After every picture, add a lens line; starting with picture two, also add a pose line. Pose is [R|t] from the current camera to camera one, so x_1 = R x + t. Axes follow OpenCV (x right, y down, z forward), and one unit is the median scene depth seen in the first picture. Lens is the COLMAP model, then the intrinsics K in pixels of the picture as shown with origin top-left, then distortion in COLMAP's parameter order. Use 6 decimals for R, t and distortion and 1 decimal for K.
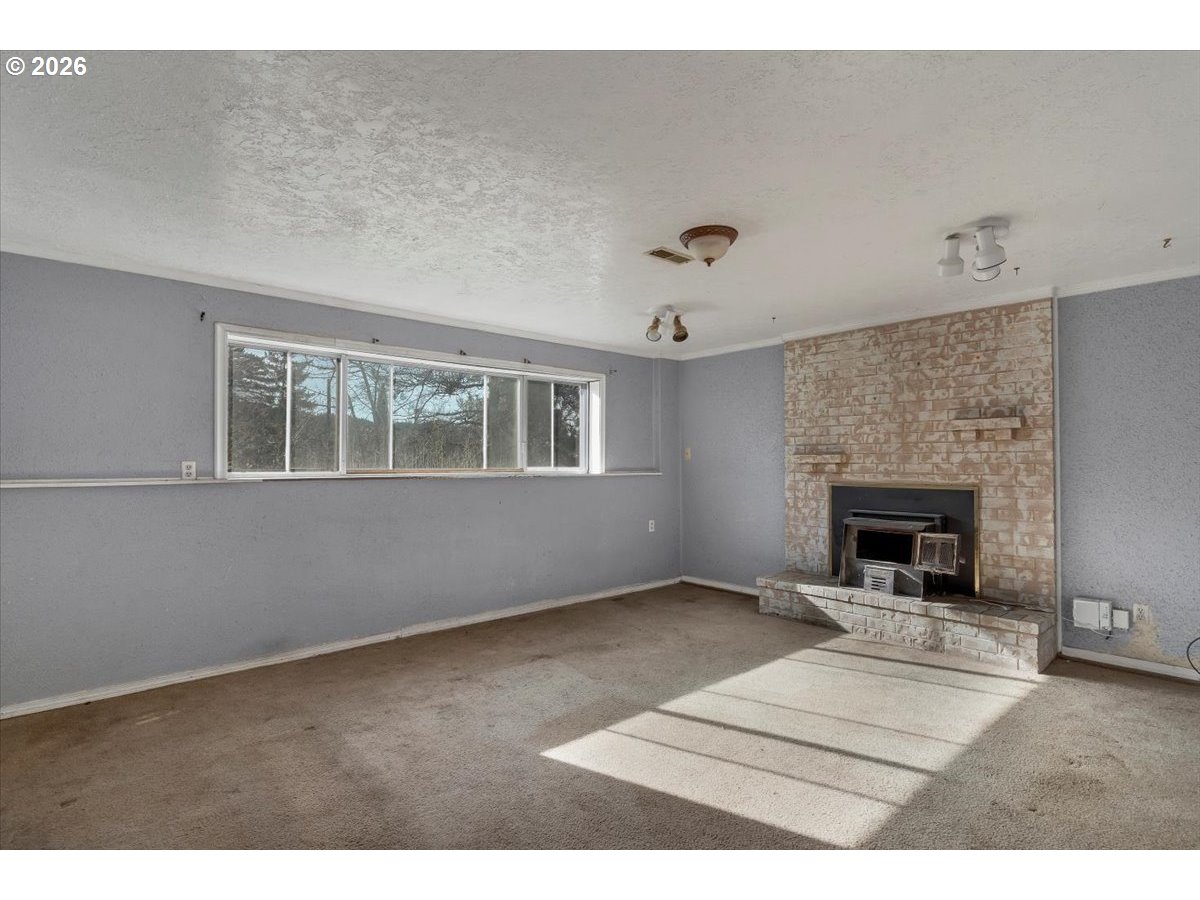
lens RADIAL K [[594.1, 0, 600.0], [0, 594.1, 450.0], [0, 0, 1]] dist [0.000888, -0.000111]
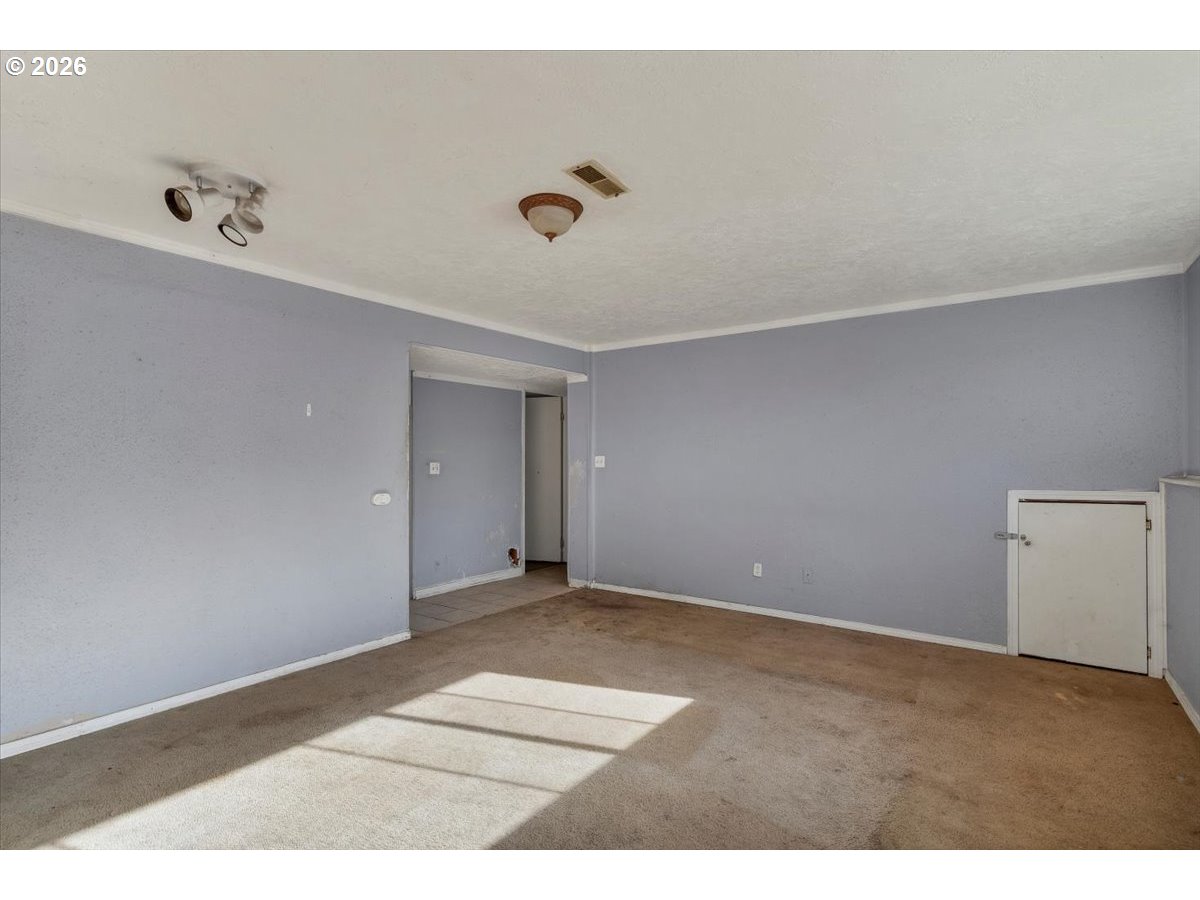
lens RADIAL K [[594.1, 0, 600.0], [0, 594.1, 450.0], [0, 0, 1]] dist [0.000888, -0.000111]
pose [[-0.973669, -0.000443, -0.227965, 0.328882], [0.006087, 0.999591, -0.027940, 0.028840], [0.227884, -0.028592, -0.973268, 1.958880]]
